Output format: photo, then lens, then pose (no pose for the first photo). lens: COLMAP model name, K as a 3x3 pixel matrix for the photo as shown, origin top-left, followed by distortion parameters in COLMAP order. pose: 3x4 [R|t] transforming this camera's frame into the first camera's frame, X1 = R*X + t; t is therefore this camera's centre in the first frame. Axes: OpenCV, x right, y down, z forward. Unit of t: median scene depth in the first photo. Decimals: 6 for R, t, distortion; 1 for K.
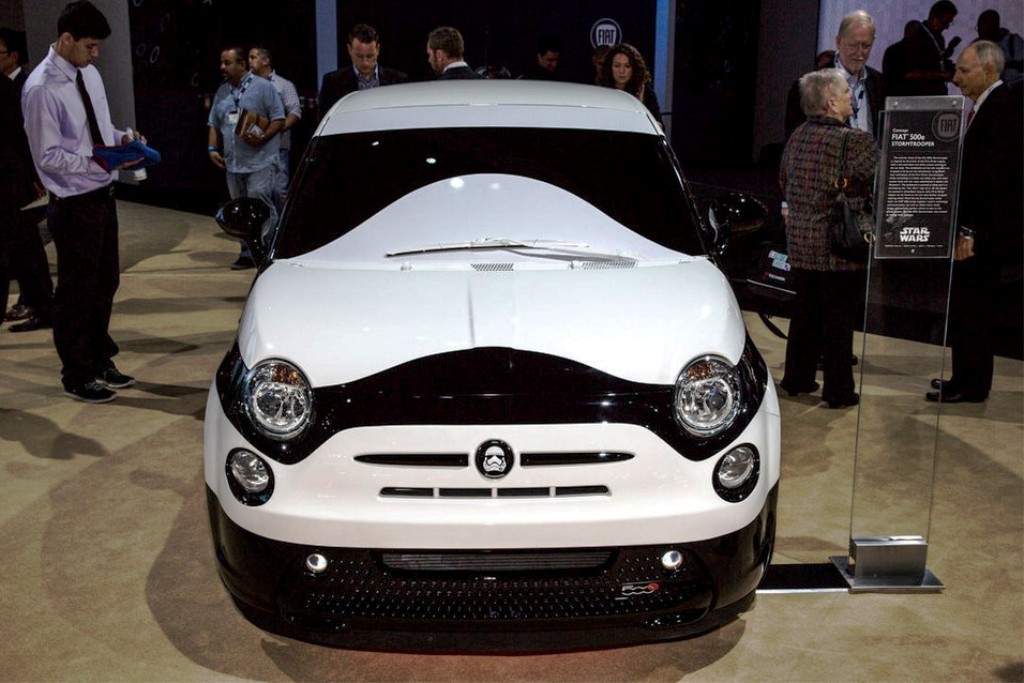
lens RADIAL K [[1098.2, 0, 510.3], [0, 1098.2, 374.6], [0, 0, 1]] dist [-0.012586, 0.003857]
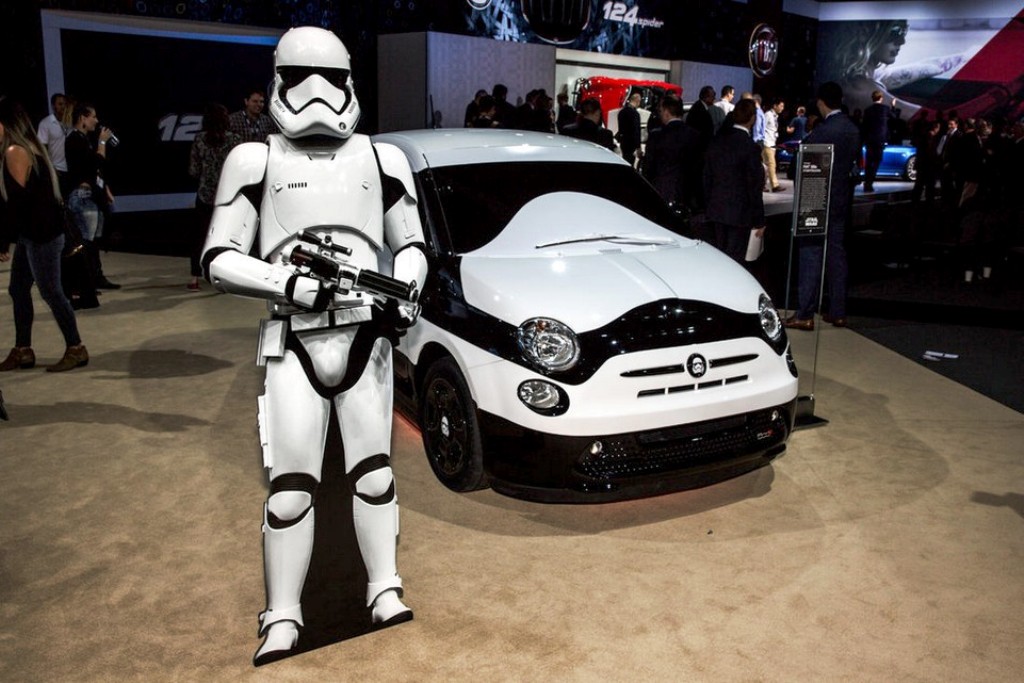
lens RADIAL K [[824.6, 0, 511.4], [0, 824.6, 324.3], [0, 0, 1]] dist [-0.043561, -0.000420]
pose [[0.906286, -0.084915, 0.414047, -0.727125], [0.094878, 0.995483, -0.003515, -0.005143], [-0.411878, 0.042469, 0.910249, 0.005902]]
